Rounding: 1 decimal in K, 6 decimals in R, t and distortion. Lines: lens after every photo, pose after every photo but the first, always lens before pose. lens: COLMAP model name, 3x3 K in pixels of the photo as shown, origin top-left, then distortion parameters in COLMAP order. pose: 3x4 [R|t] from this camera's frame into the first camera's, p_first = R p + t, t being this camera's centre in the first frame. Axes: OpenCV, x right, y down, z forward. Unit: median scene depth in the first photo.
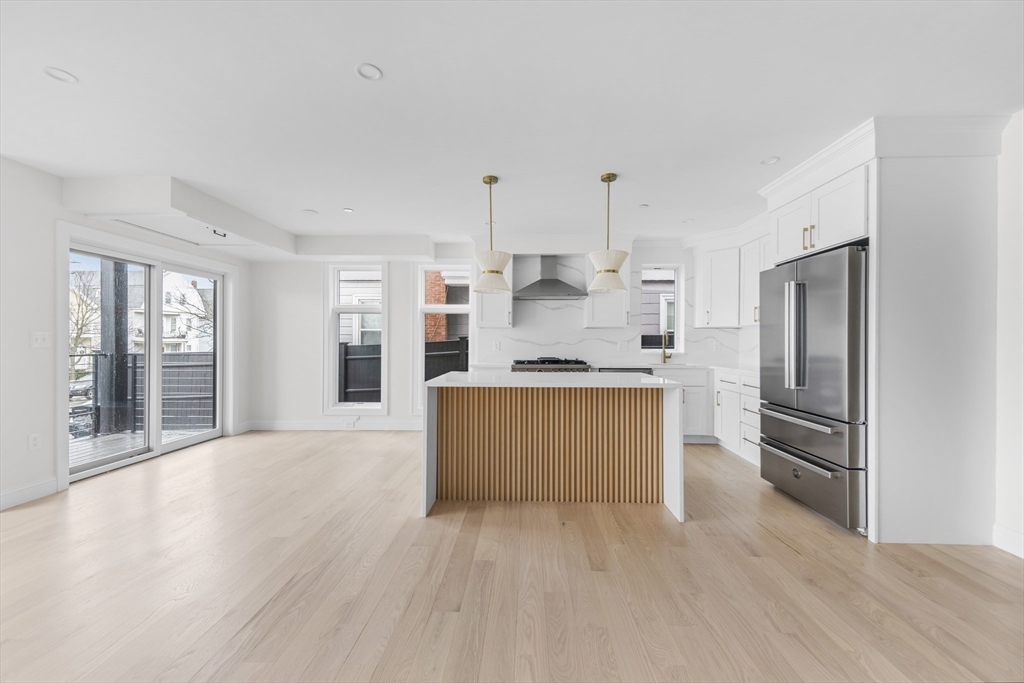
lens RADIAL K [[407.7, 0, 518.6], [0, 407.7, 341.2], [0, 0, 1]] dist [0.014441, -0.000670]
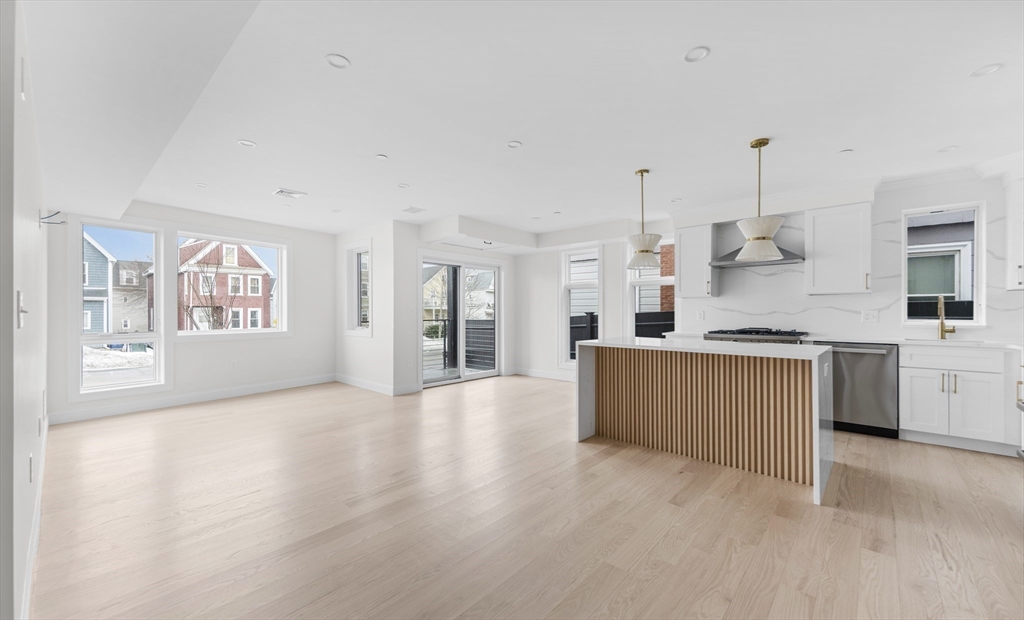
lens RADIAL K [[410.4, 0, 506.3], [0, 410.4, 310.2], [0, 0, 1]] dist [0.008394, -0.001514]
pose [[0.752679, -0.005393, -0.658365, 0.414261], [0.004052, 0.999985, -0.003558, 0.001134], [0.658375, 0.000010, 0.752690, -0.144001]]
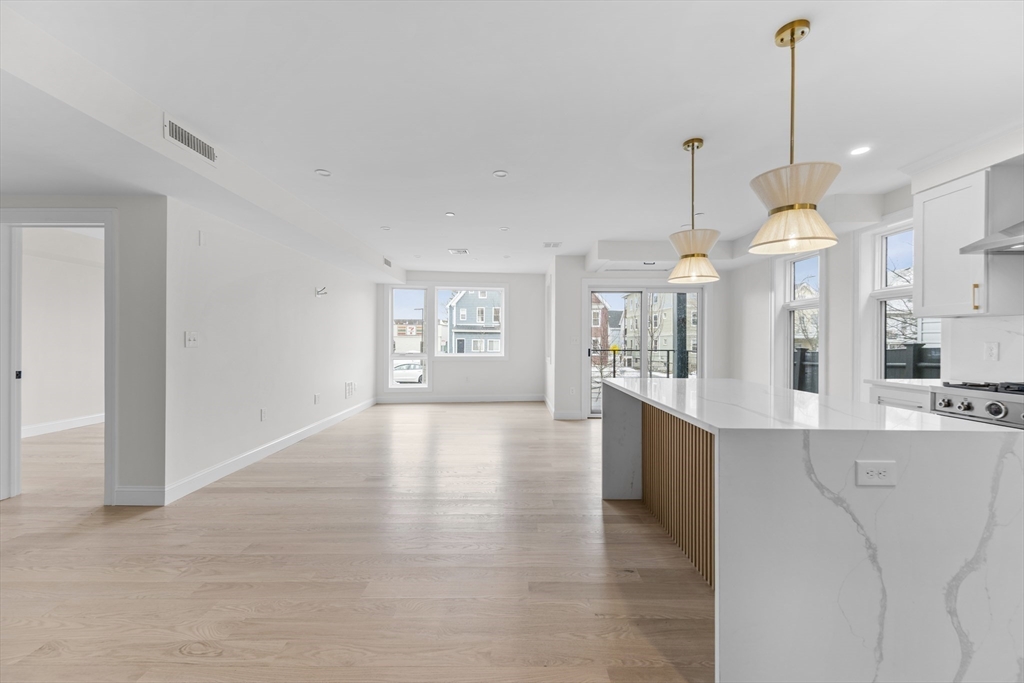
lens RADIAL K [[407.7, 0, 507.9], [0, 407.7, 346.6], [0, 0, 1]] dist [0.014441, -0.000670]
pose [[-0.002956, 0.013387, -0.999906, 0.753166], [-0.002518, 0.999907, 0.013394, 0.000082], [0.999992, 0.002557, -0.002922, 0.638862]]
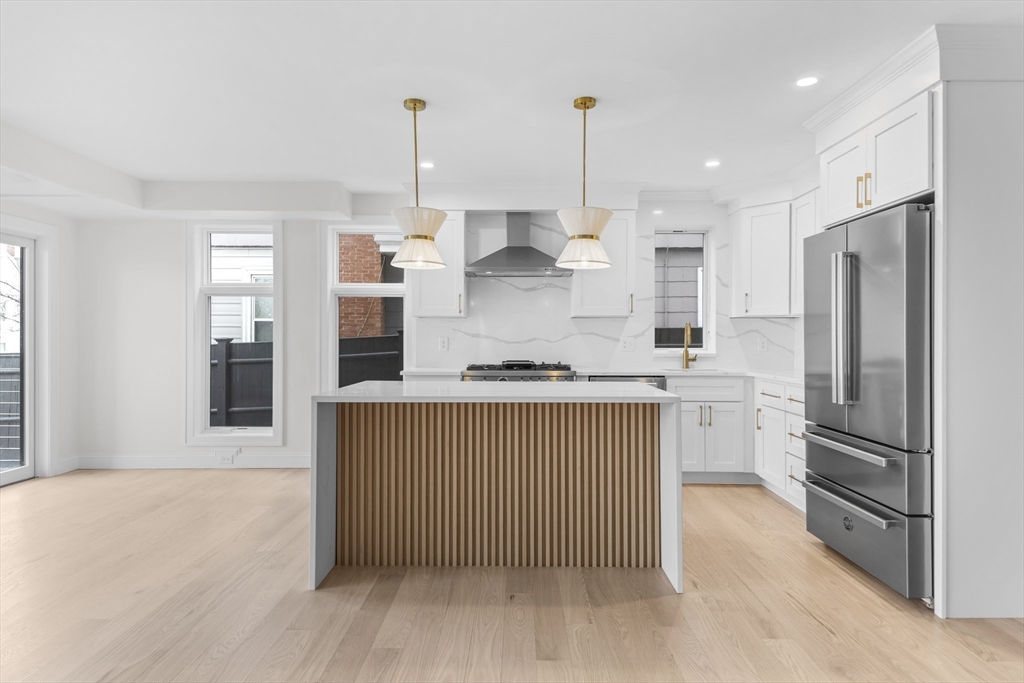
lens RADIAL K [[606.5, 0, 518.8], [0, 606.5, 337.6], [0, 0, 1]] dist [0.027999, -0.016338]
pose [[0.999796, -0.000602, 0.020165, 0.084520], [0.000571, 0.999999, 0.001545, -0.000522], [-0.020166, -0.001534, 0.999795, -0.038441]]
